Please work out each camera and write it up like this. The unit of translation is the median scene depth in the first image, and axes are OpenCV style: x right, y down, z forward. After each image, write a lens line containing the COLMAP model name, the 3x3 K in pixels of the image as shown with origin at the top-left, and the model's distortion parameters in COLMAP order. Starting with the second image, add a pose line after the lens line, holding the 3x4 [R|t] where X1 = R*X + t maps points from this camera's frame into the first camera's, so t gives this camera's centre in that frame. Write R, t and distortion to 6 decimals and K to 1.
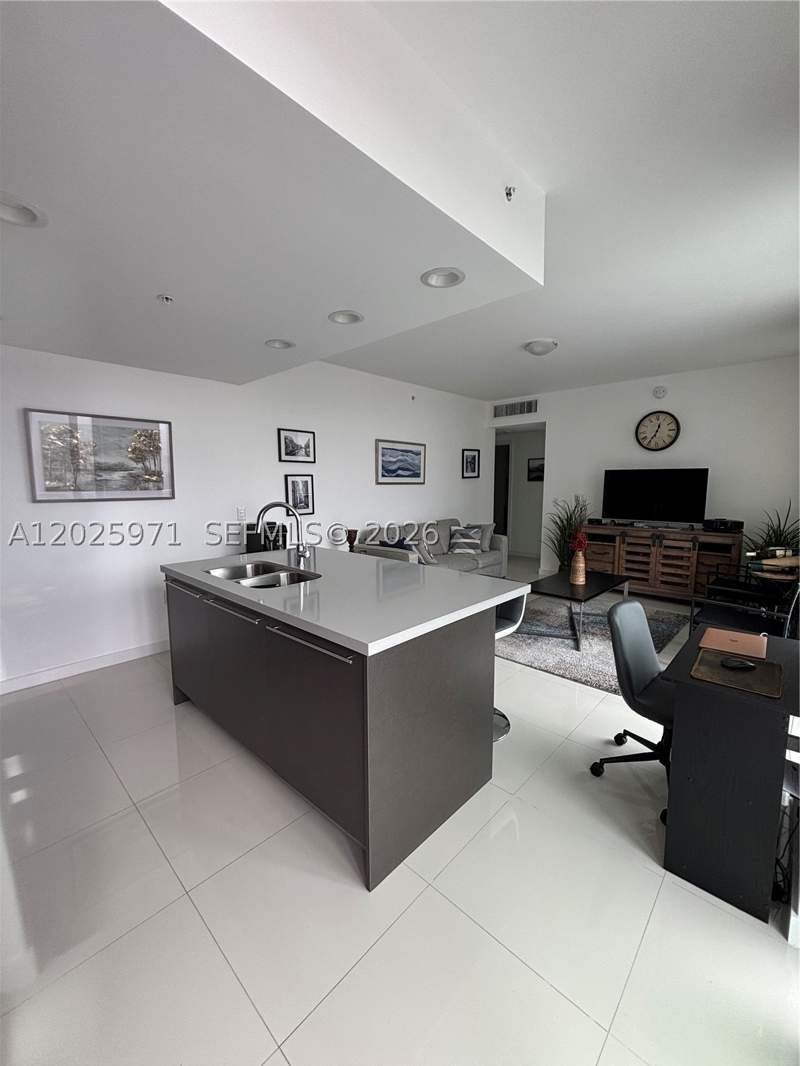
lens RADIAL K [[431.4, 0, 406.9], [0, 431.4, 520.4], [0, 0, 1]] dist [0.002491, 0.000354]
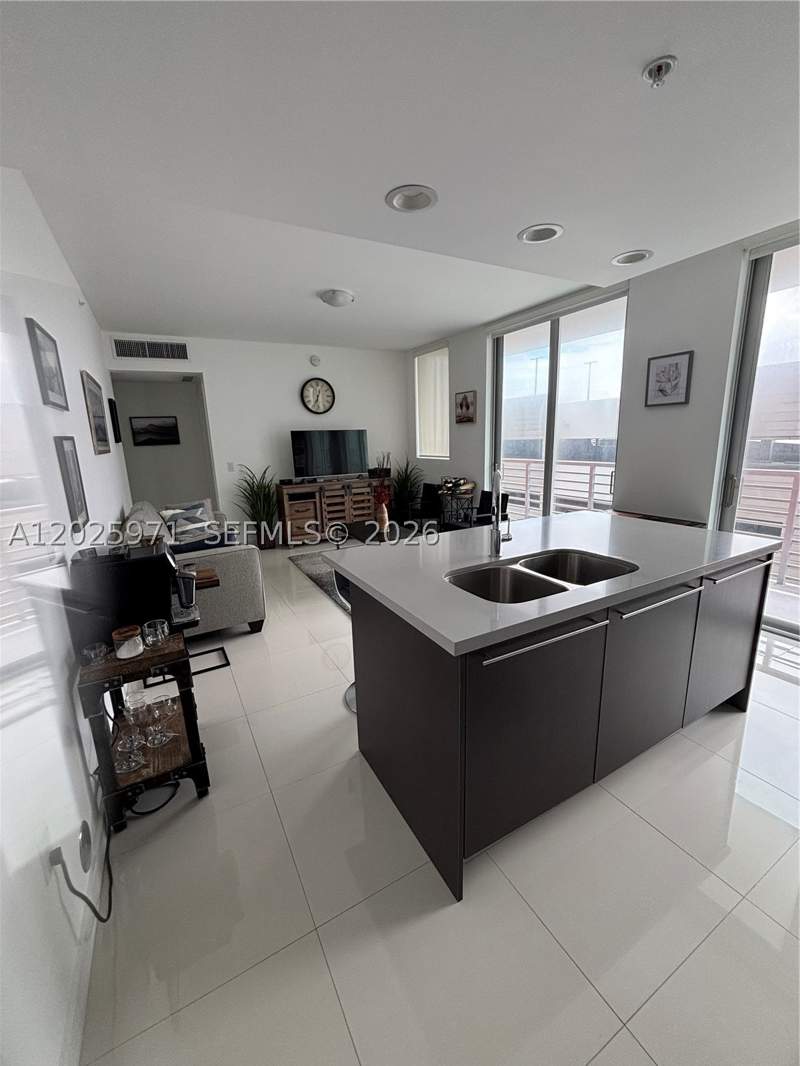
lens RADIAL K [[431.4, 0, 383.3], [0, 431.4, 528.8], [0, 0, 1]] dist [0.002491, 0.000354]
pose [[0.330746, -0.203504, 0.921517, -0.560941], [0.115384, 0.977867, 0.174535, -0.050804], [-0.936640, 0.048602, 0.346907, 0.539575]]
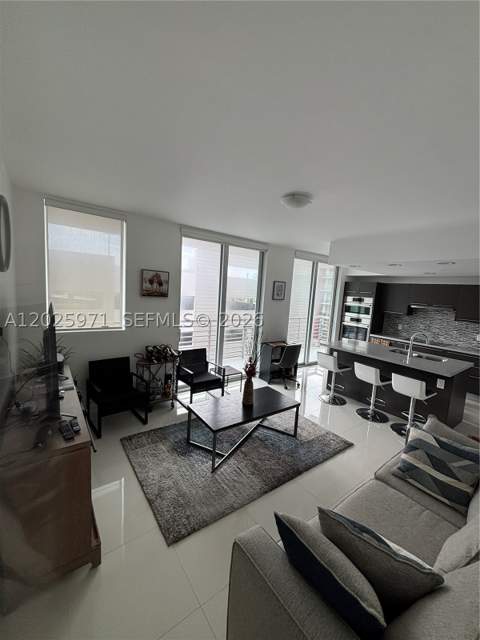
lens RADIAL K [[259.0, 0, 239.7], [0, 259.0, 318.9], [0, 0, 1]] dist [0.002491, 0.000354]
pose [[-0.980773, -0.079360, 0.178287, 0.271578], [-0.042711, 0.978722, 0.200694, -0.211816], [-0.190421, 0.189221, -0.963294, 1.483297]]
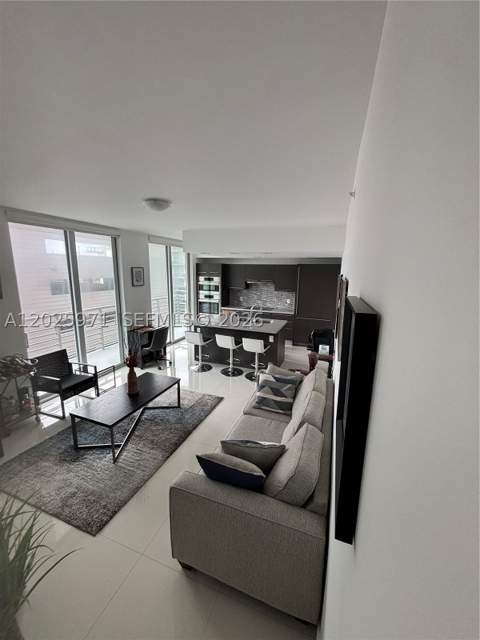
lens RADIAL K [[259.0, 0, 241.2], [0, 259.0, 319.8], [0, 0, 1]] dist [0.002491, 0.000354]
pose [[-0.925106, 0.060869, -0.374798, 0.333321], [-0.048398, 0.960115, 0.275385, -0.267467], [0.376612, 0.272900, -0.885262, 1.566028]]
